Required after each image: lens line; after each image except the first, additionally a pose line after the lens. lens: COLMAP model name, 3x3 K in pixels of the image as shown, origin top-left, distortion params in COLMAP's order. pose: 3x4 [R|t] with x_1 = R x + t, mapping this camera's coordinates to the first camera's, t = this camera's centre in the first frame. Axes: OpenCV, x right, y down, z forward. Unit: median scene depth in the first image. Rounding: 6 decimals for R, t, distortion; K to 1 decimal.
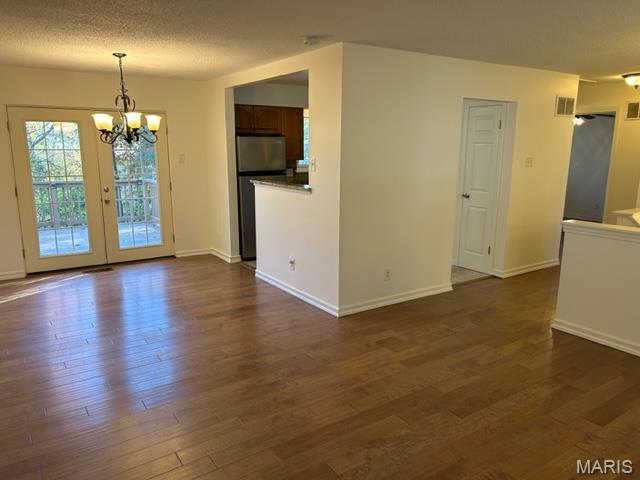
lens RADIAL K [[478.4, 0, 322.8], [0, 478.4, 242.4], [0, 0, 1]] dist [0.065404, -0.073881]
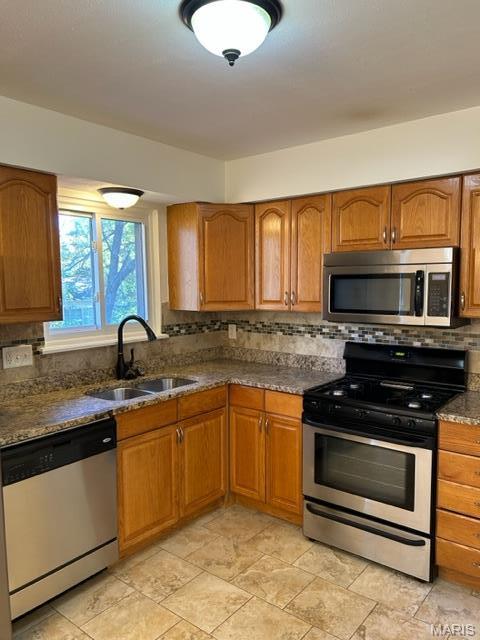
lens RADIAL K [[478.4, 0, 237.5], [0, 478.4, 323.0], [0, 0, 1]] dist [0.065404, -0.073881]
pose [[0.955218, -0.036590, 0.293632, -0.027185], [0.071521, 0.991453, -0.109116, -0.156003], [-0.287130, 0.125231, 0.949670, 0.797629]]
